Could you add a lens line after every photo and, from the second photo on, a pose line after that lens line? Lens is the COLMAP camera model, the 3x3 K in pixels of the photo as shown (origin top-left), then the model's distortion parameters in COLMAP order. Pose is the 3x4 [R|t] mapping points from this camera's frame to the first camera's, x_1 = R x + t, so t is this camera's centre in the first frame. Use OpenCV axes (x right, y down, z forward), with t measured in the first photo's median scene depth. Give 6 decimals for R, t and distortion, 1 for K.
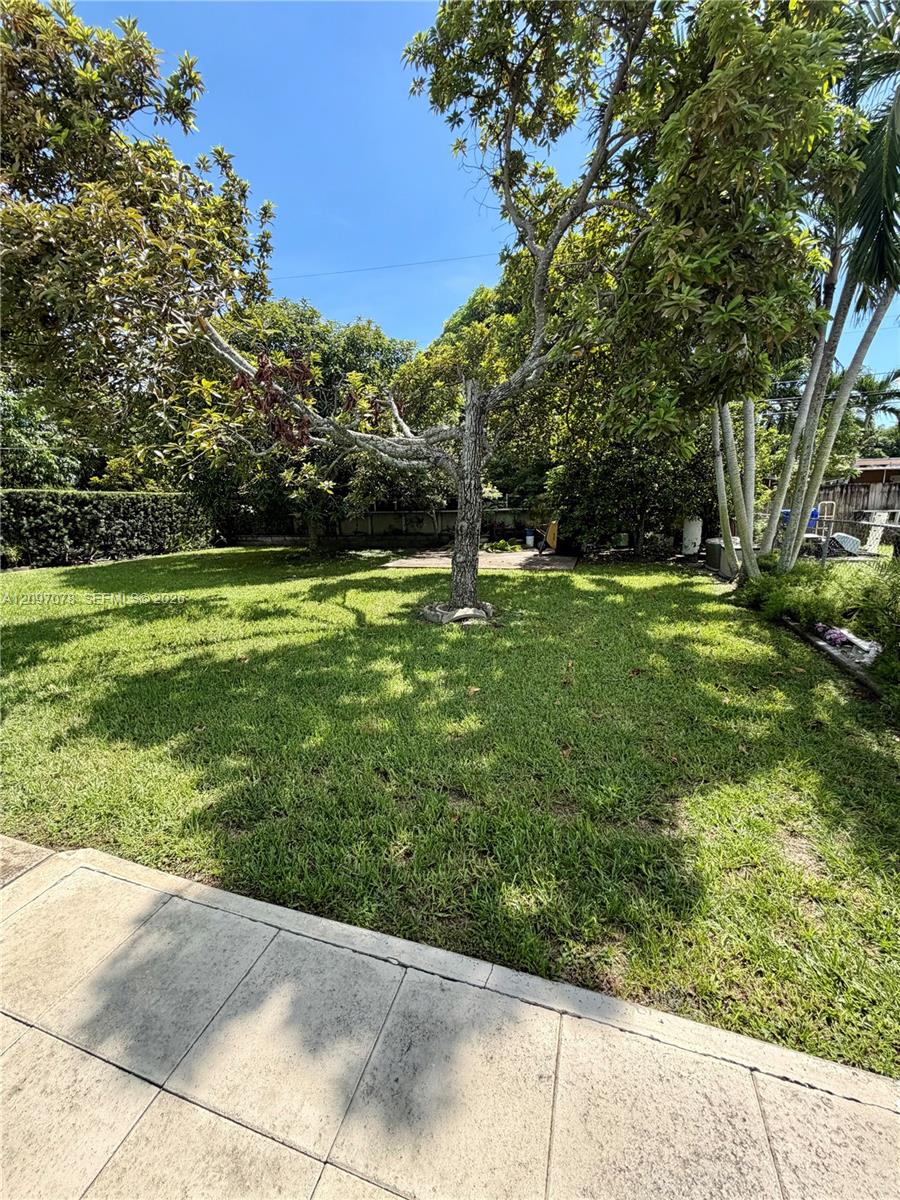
lens RADIAL K [[478.9, 0, 451.0], [0, 478.9, 597.6], [0, 0, 1]] dist [0.002473, -0.000389]
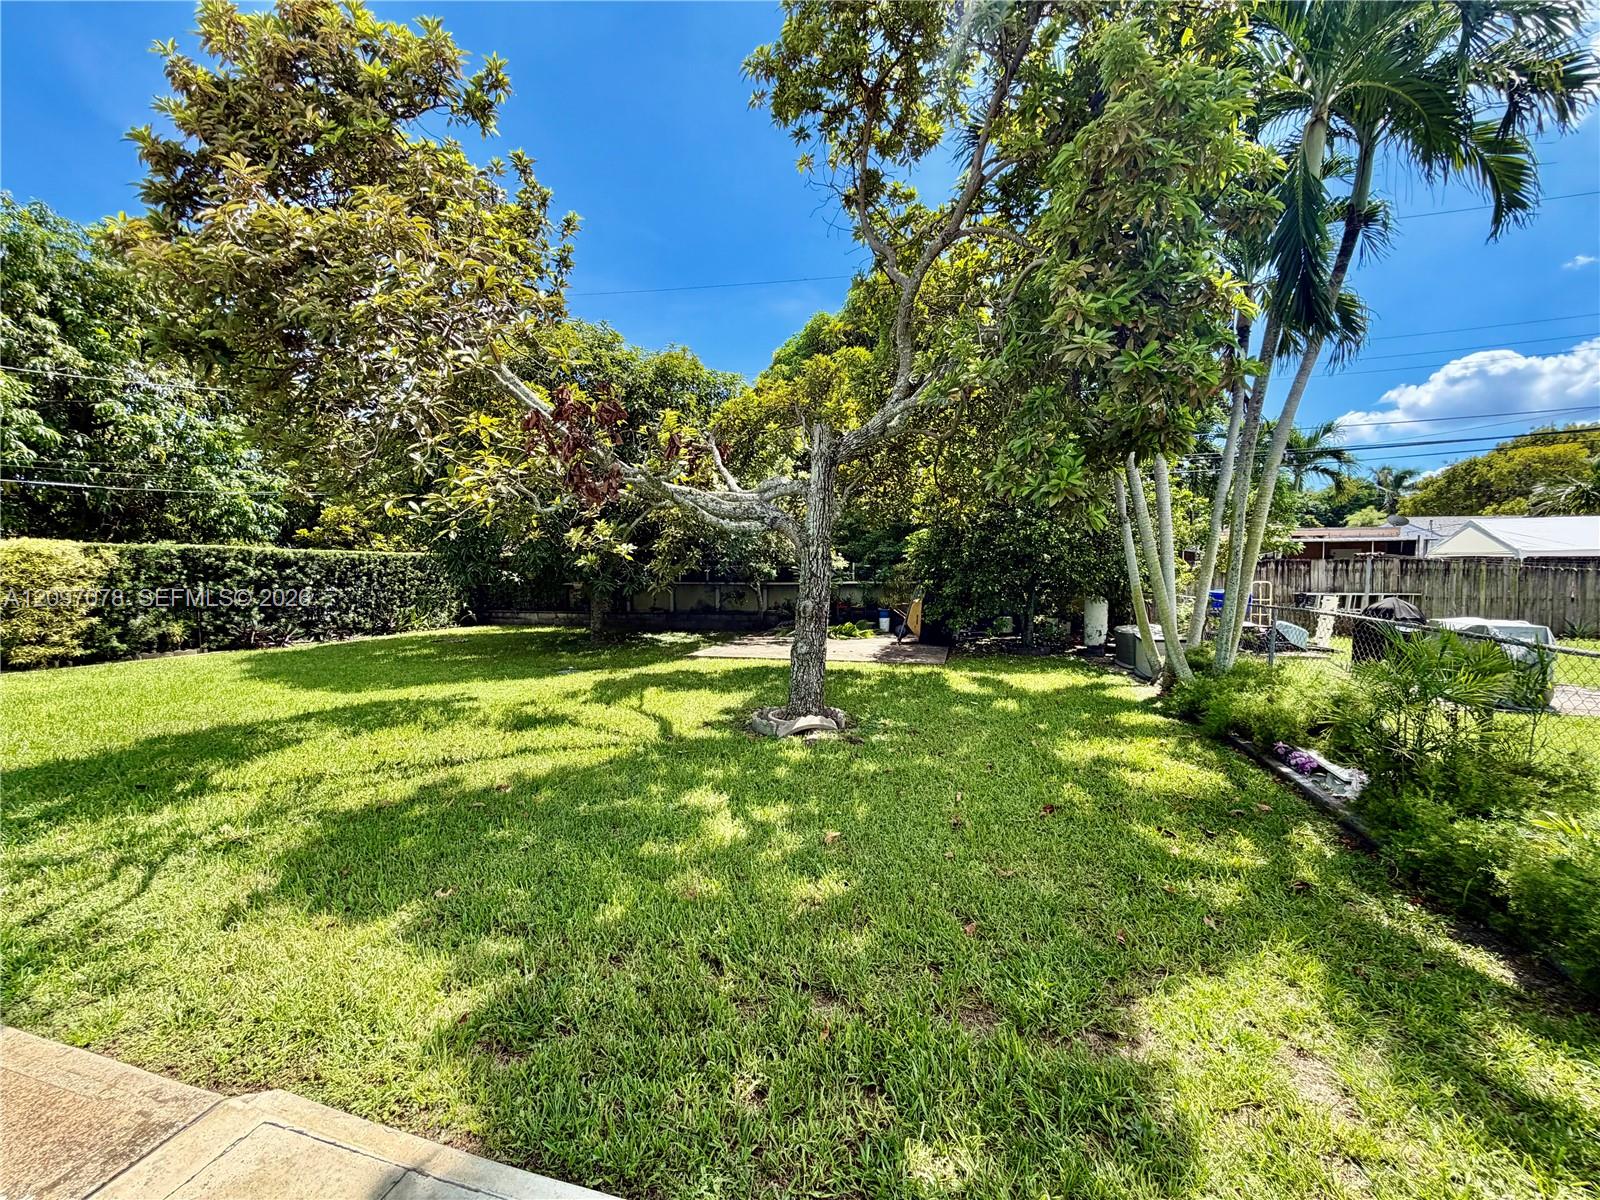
lens RADIAL K [[638.5, 0, 798.2], [0, 638.5, 602.0], [0, 0, 1]] dist [0.002473, -0.000389]
pose [[0.999123, 0.016342, 0.038551, -0.033472], [-0.010511, 0.989102, -0.146857, -0.008856], [-0.040531, 0.146323, 0.988406, -0.000804]]
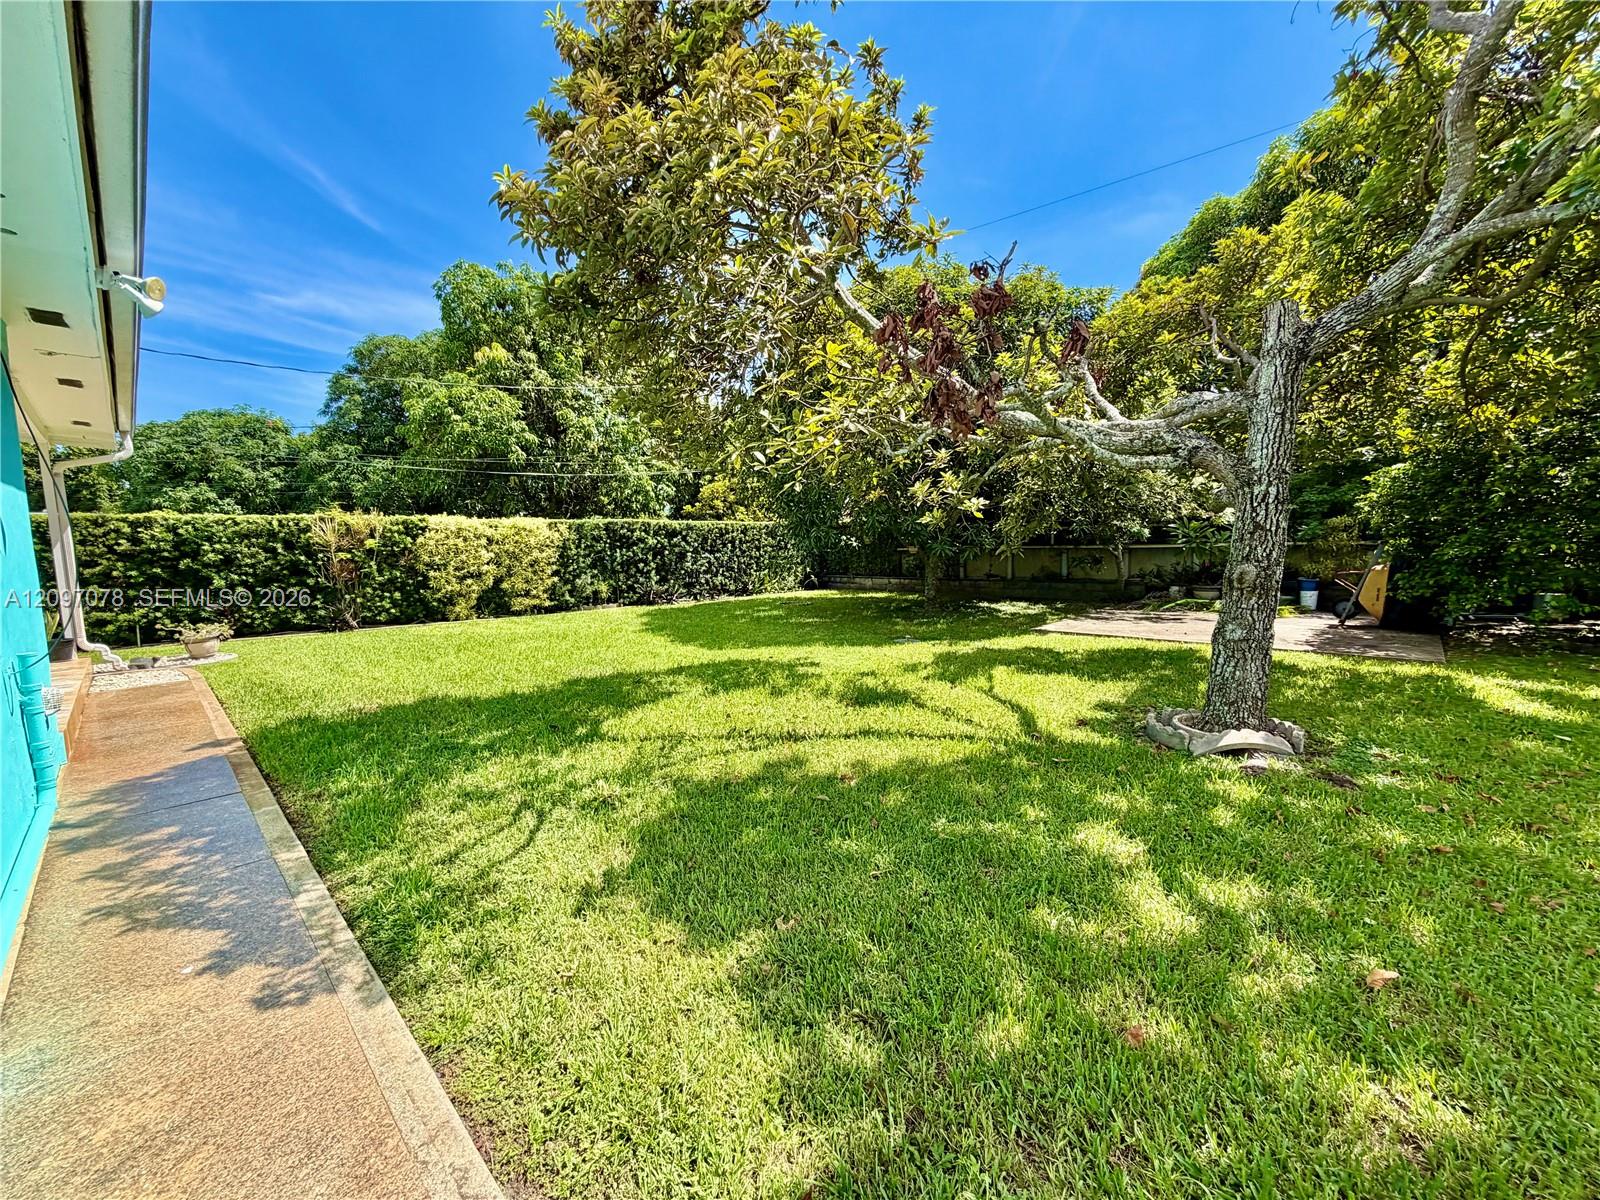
lens RADIAL K [[638.5, 0, 804.0], [0, 638.5, 610.2], [0, 0, 1]] dist [0.002473, -0.000389]
pose [[0.900973, 0.050763, -0.430896, -0.129685], [-0.084321, 0.994683, -0.059128, -0.031081], [0.425603, 0.089606, 0.900462, 0.196453]]
